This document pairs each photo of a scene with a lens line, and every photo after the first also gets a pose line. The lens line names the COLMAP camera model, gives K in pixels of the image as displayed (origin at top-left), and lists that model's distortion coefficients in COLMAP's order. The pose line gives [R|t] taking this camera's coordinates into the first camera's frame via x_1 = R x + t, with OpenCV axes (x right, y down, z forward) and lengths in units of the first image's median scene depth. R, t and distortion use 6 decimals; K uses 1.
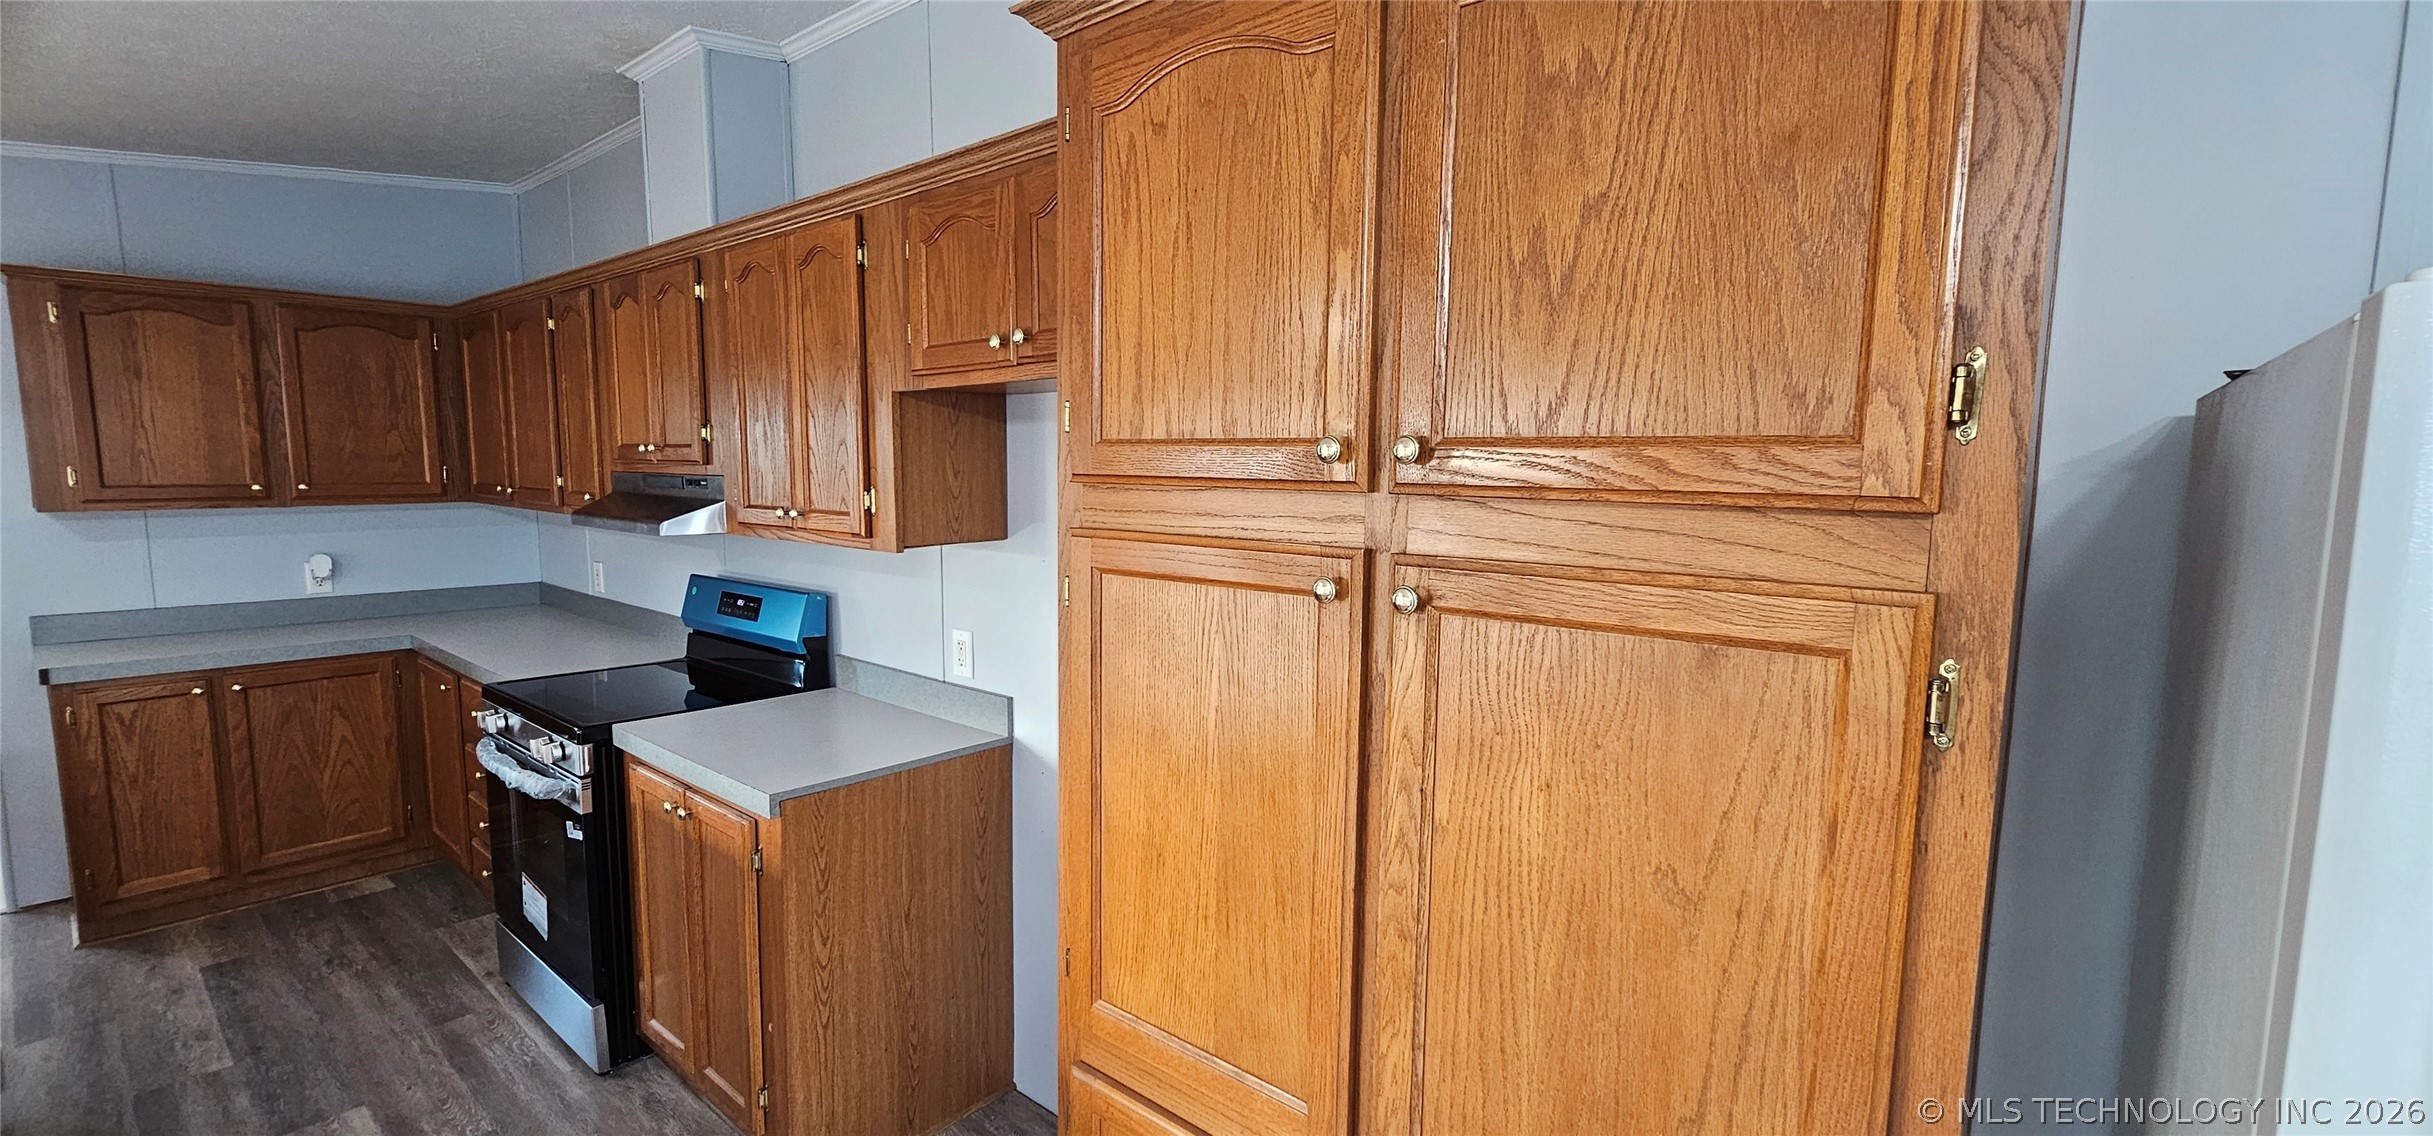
lens RADIAL K [[990.4, 0, 1215.3], [0, 990.4, 573.9], [0, 0, 1]] dist [-0.003617, -0.000230]
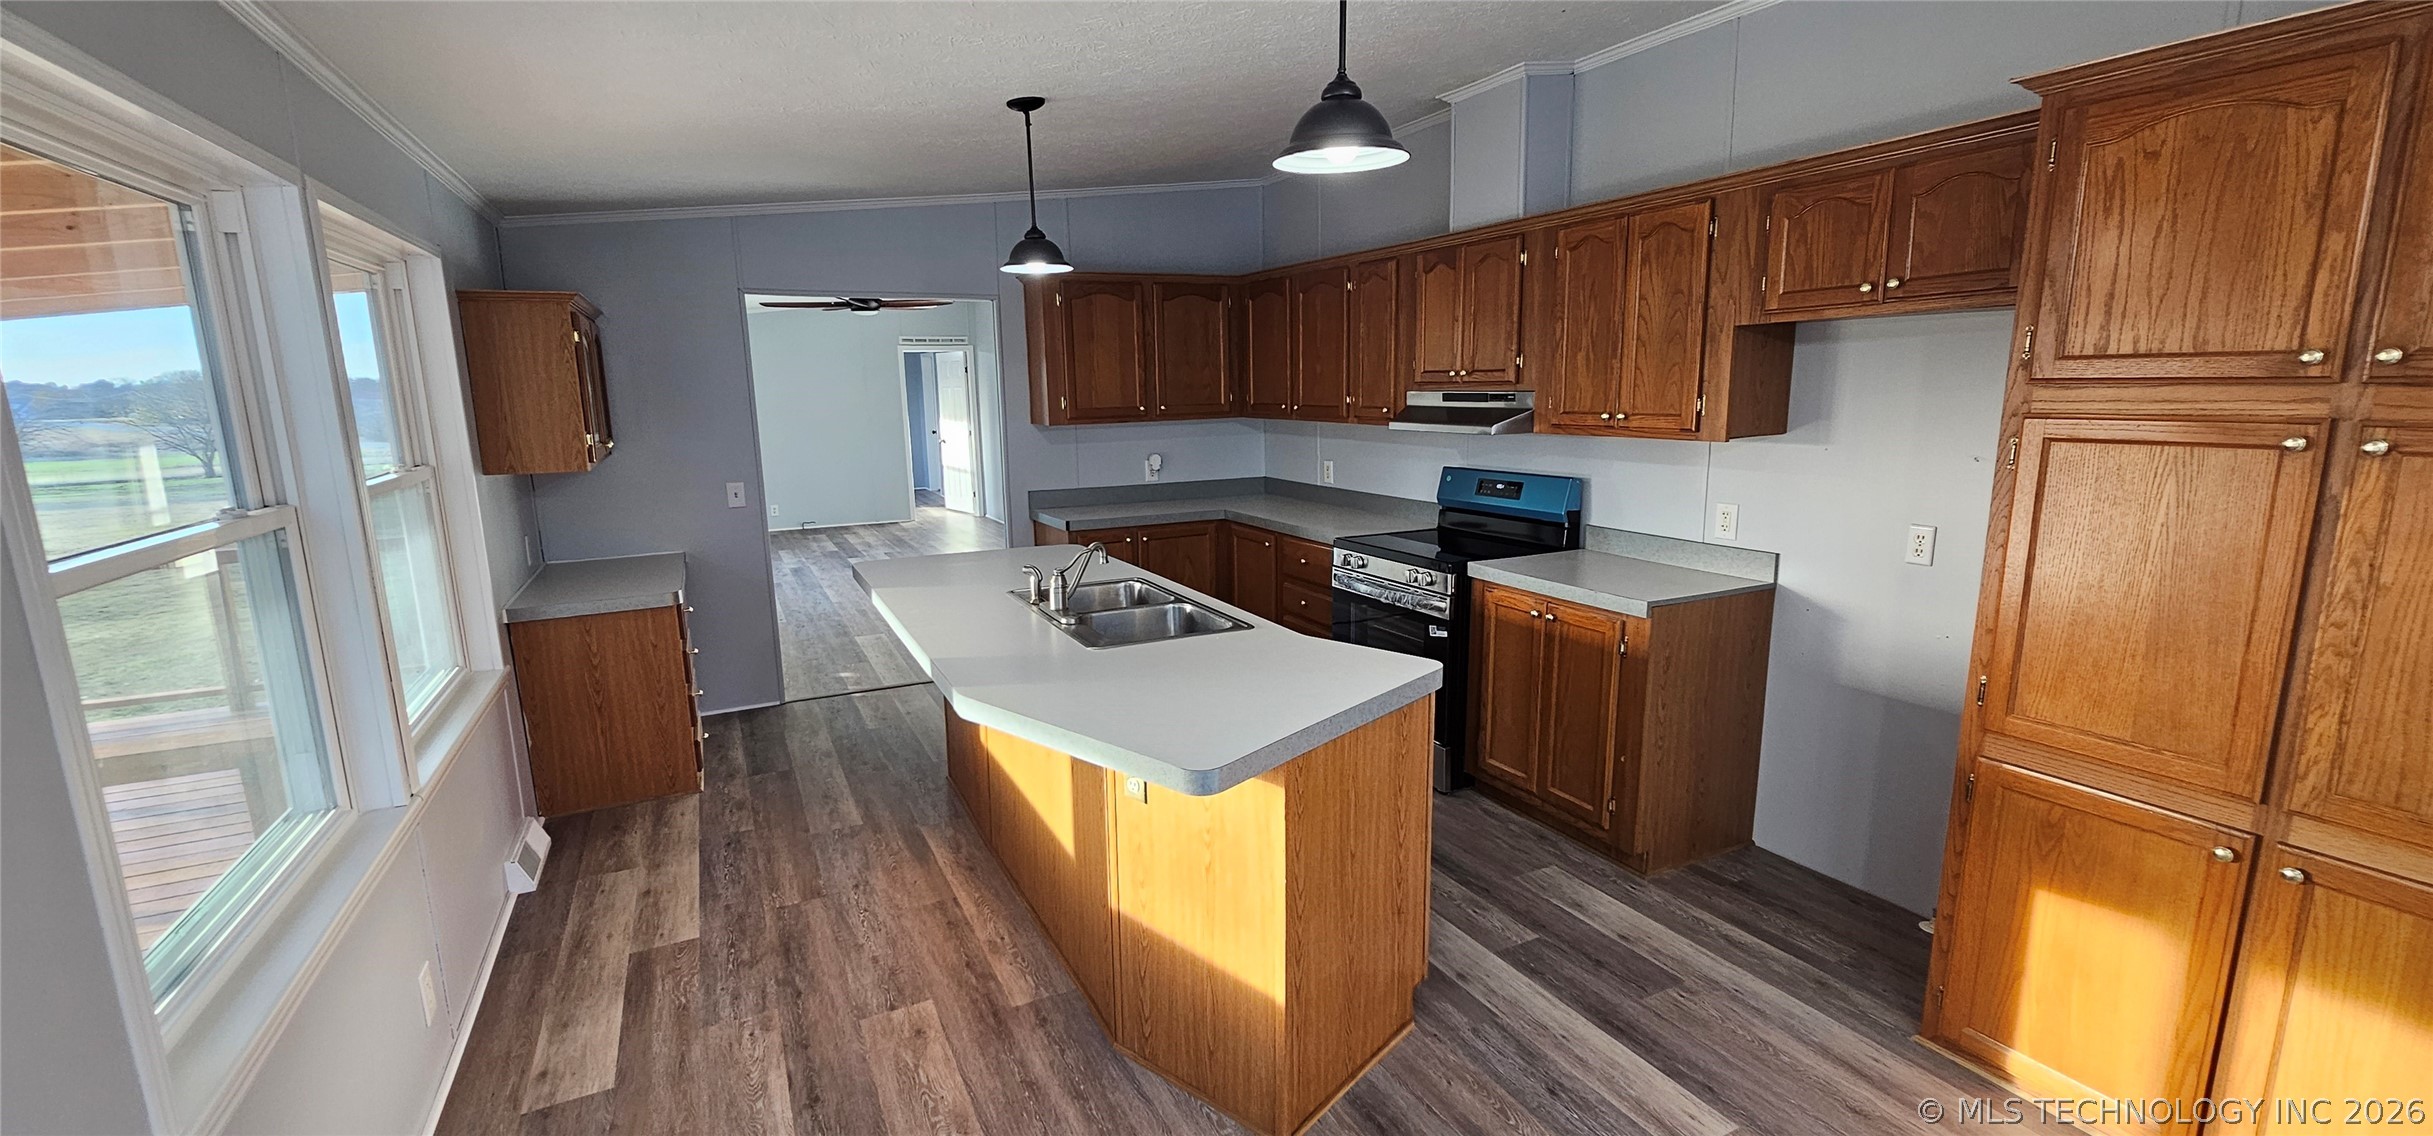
lens RADIAL K [[990.4, 0, 1215.9], [0, 990.4, 570.5], [0, 0, 1]] dist [-0.003617, -0.000230]
pose [[0.916776, 0.045544, -0.396796, -0.406094], [-0.014298, 0.996583, 0.081354, 0.055060], [0.399145, -0.068910, 0.914295, -0.570090]]
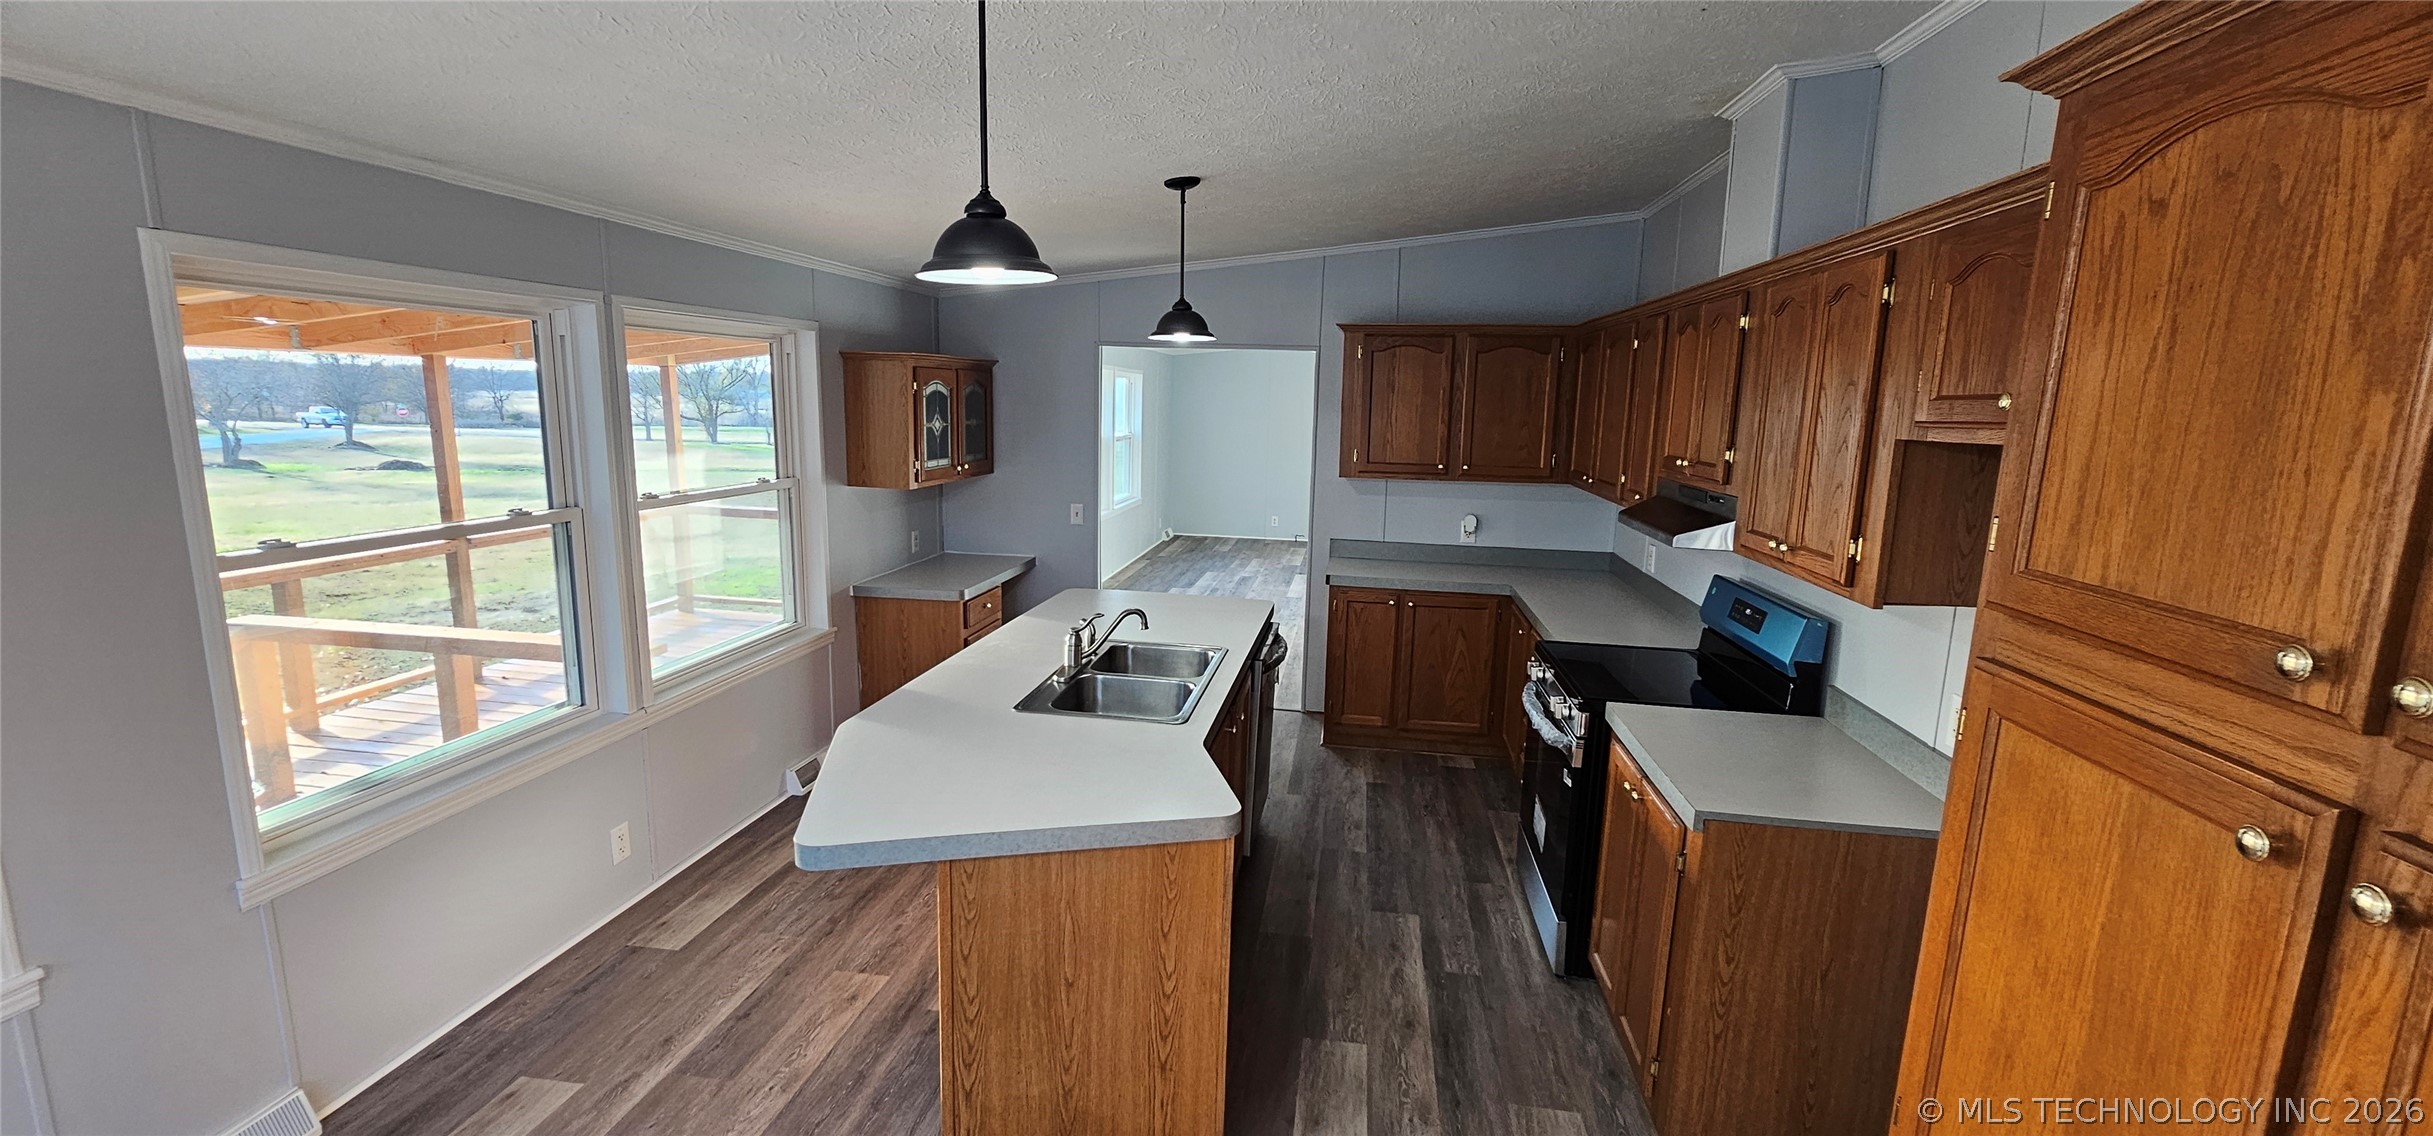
lens RADIAL K [[990.4, 0, 1220.1], [0, 990.4, 572.3], [0, 0, 1]] dist [-0.003617, -0.000230]
pose [[0.518513, 0.148348, -0.842103, 0.140904], [-0.111826, 0.988142, 0.105219, -0.082457], [0.847726, 0.039611, 0.528953, -0.030377]]
